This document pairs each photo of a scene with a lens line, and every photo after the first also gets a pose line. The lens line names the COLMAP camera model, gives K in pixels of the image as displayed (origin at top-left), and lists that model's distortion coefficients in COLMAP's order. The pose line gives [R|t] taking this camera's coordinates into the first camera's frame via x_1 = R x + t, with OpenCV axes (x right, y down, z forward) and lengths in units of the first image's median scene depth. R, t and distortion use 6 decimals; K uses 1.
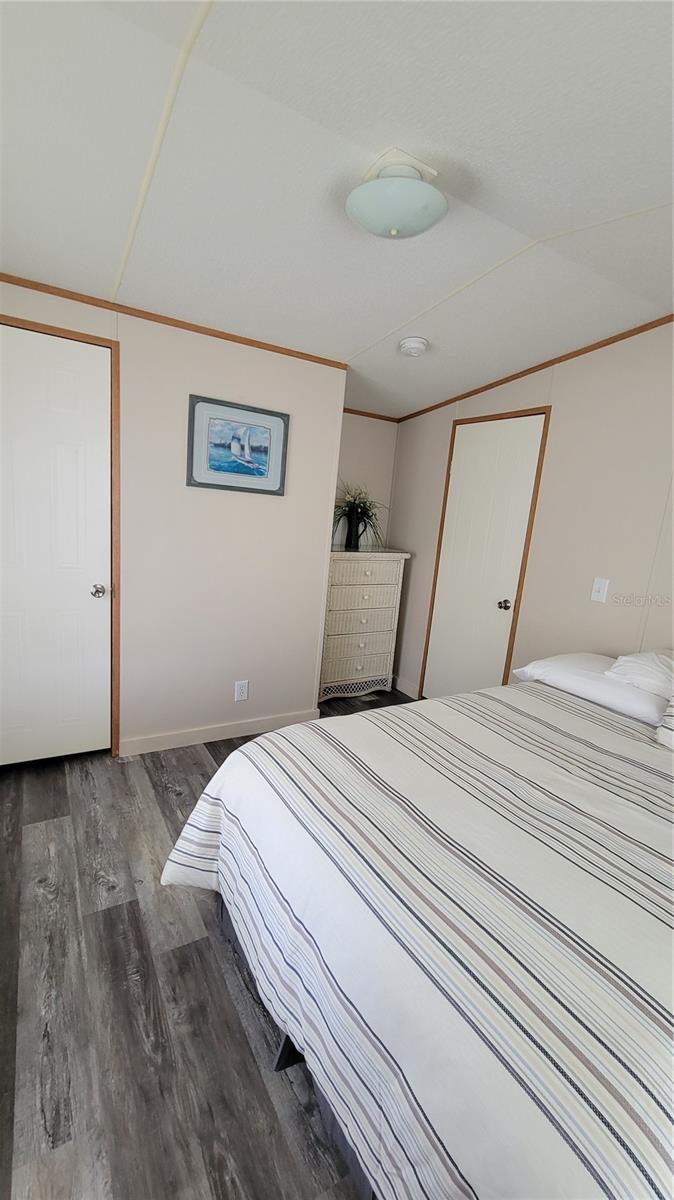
lens RADIAL K [[490.8, 0, 335.5], [0, 490.8, 607.1], [0, 0, 1]] dist [-0.000399, 0.000372]
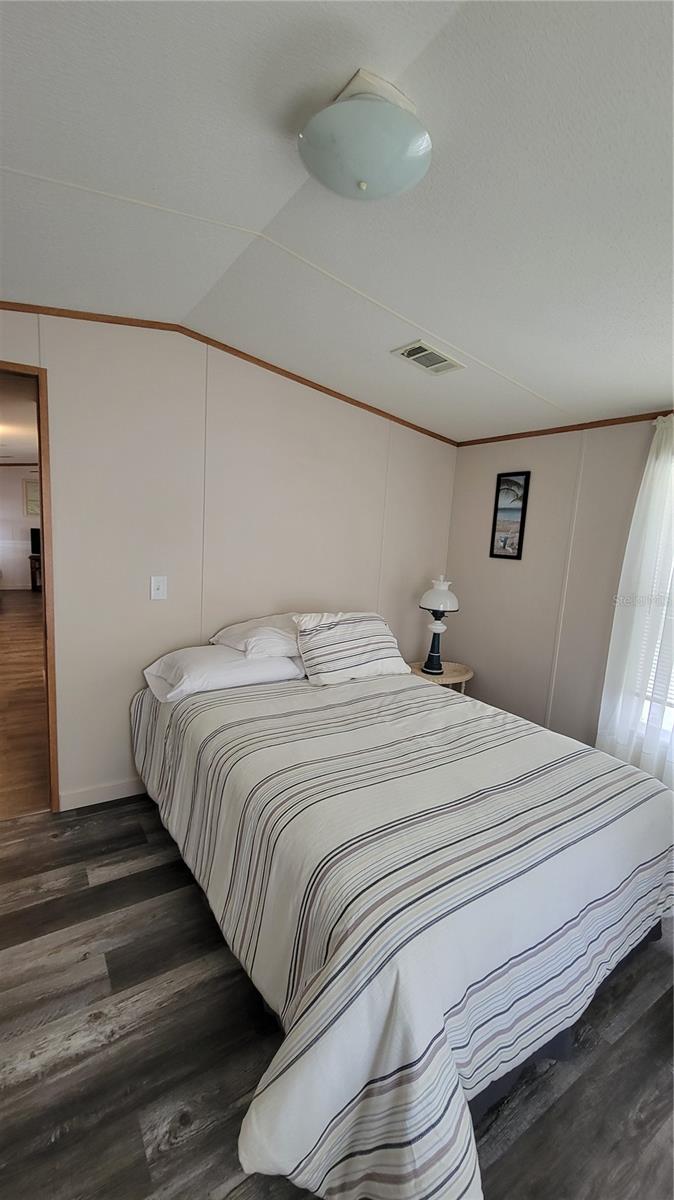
lens RADIAL K [[490.8, 0, 335.5], [0, 490.8, 607.1], [0, 0, 1]] dist [-0.000399, 0.000372]
pose [[-0.033398, -0.236793, 0.970986, -0.618964], [0.145109, 0.960085, 0.239125, -0.253392], [-0.988852, 0.148886, 0.002296, 0.900328]]
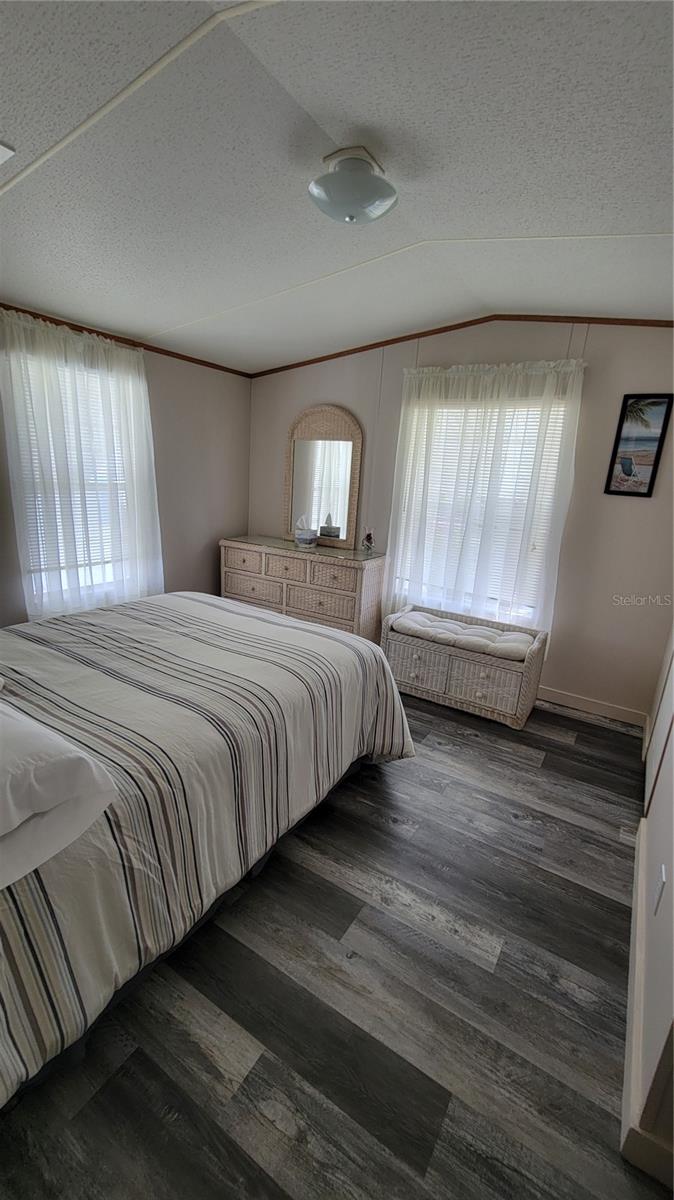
lens RADIAL K [[490.8, 0, 335.5], [0, 490.8, 607.1], [0, 0, 1]] dist [-0.000399, 0.000372]
pose [[-0.880866, -0.011469, -0.473227, 0.535495], [-0.227721, 0.886693, 0.402390, -0.329288], [0.414992, 0.462215, -0.783670, 1.812582]]
